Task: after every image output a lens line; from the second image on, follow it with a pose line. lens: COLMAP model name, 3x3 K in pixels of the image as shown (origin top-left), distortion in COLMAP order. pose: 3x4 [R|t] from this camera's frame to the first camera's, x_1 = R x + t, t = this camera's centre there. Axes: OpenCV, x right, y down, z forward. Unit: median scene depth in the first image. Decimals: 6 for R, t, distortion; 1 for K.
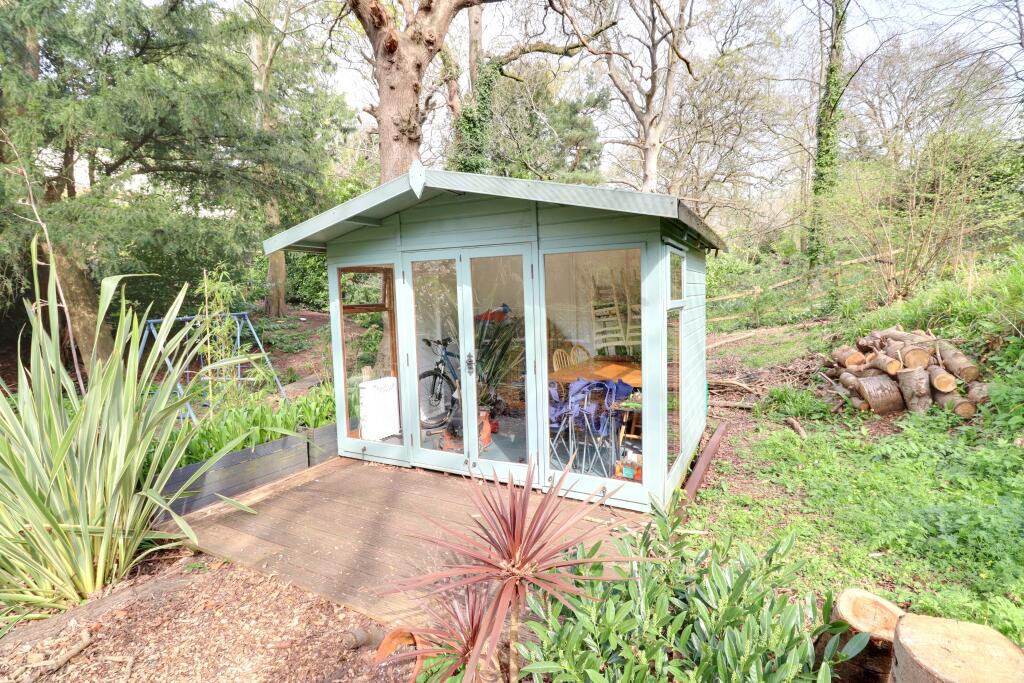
lens RADIAL K [[466.5, 0, 513.7], [0, 466.5, 350.4], [0, 0, 1]] dist [-0.000057, -0.012474]
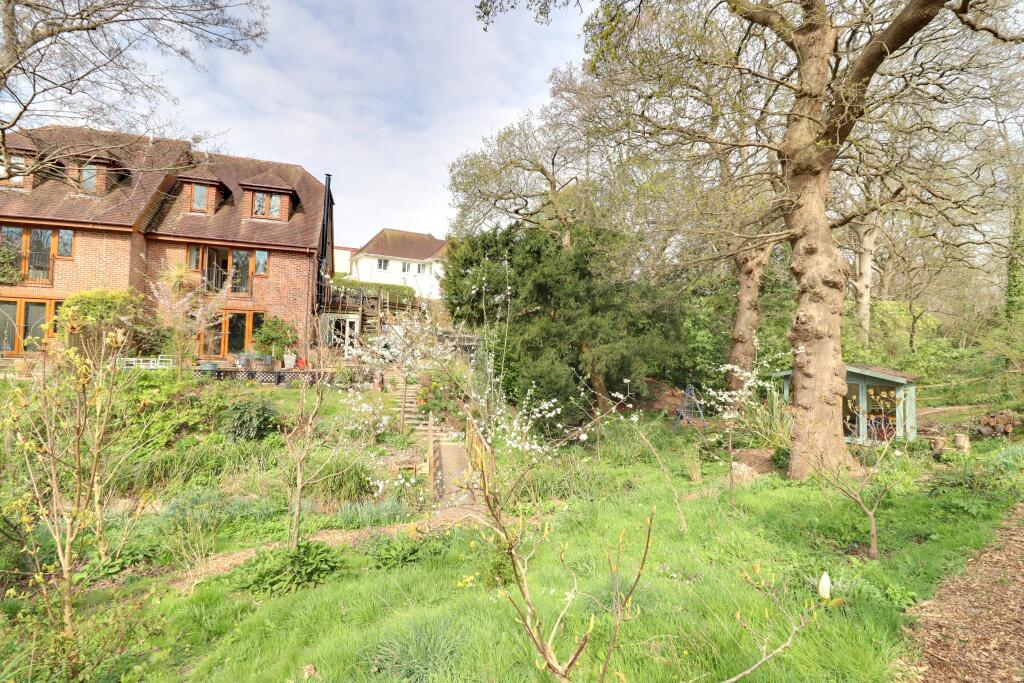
lens RADIAL K [[466.5, 0, 513.7], [0, 466.5, 350.4], [0, 0, 1]] dist [-0.000057, -0.012474]
pose [[0.941350, 0.032387, -0.335873, -0.401621], [-0.070807, 0.992181, -0.102780, 0.036645], [0.329918, 0.120534, 0.936283, -1.064192]]
